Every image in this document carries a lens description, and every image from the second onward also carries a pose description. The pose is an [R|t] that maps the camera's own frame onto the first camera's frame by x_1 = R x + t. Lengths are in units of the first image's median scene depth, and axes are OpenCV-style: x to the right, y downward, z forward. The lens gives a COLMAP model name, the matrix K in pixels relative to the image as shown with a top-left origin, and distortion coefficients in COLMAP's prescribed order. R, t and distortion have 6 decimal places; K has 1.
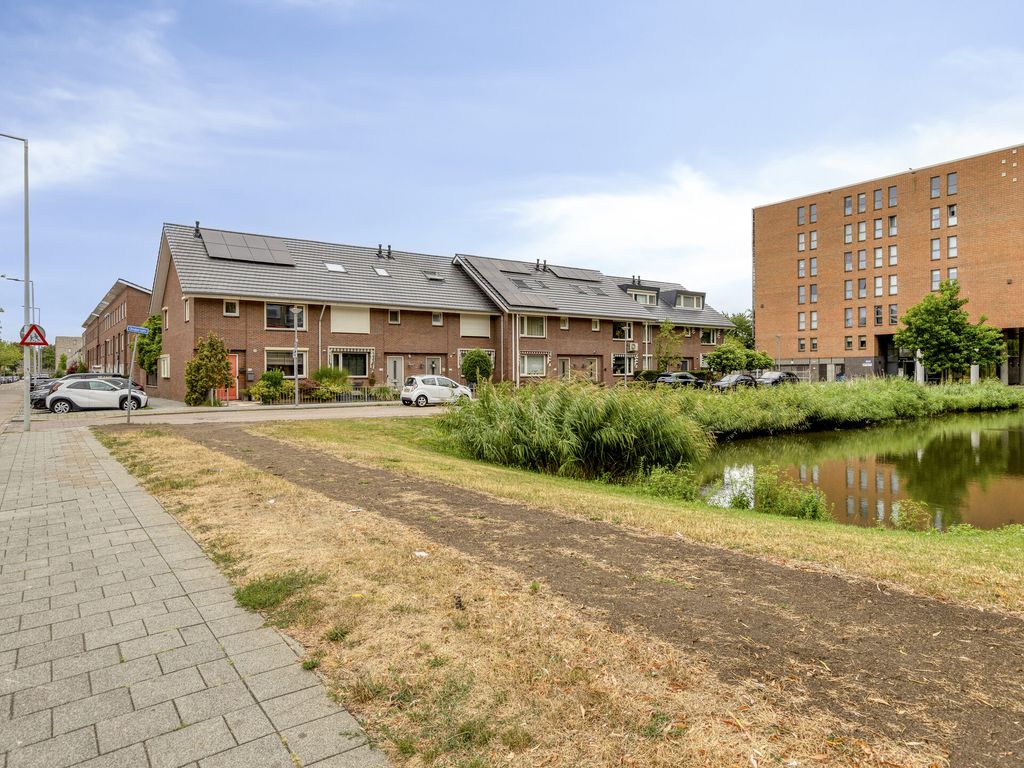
lens RADIAL K [[639.1, 0, 514.7], [0, 639.1, 378.4], [0, 0, 1]] dist [-0.000315, -0.000164]
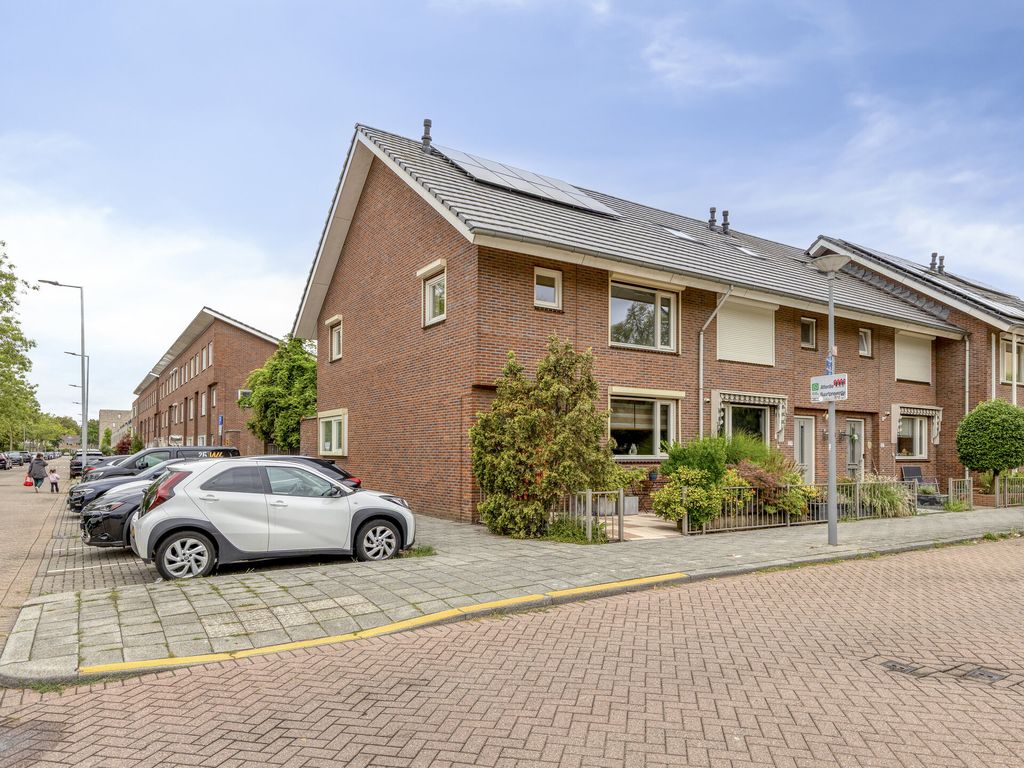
lens RADIAL K [[661.3, 0, 515.5], [0, 661.3, 452.9], [0, 0, 1]] dist [0.004011, 0.000369]
pose [[0.998180, 0.009310, -0.059578, -0.400409], [-0.009863, 0.999911, -0.008990, -0.000240], [0.059489, 0.009561, 0.998183, 0.522894]]
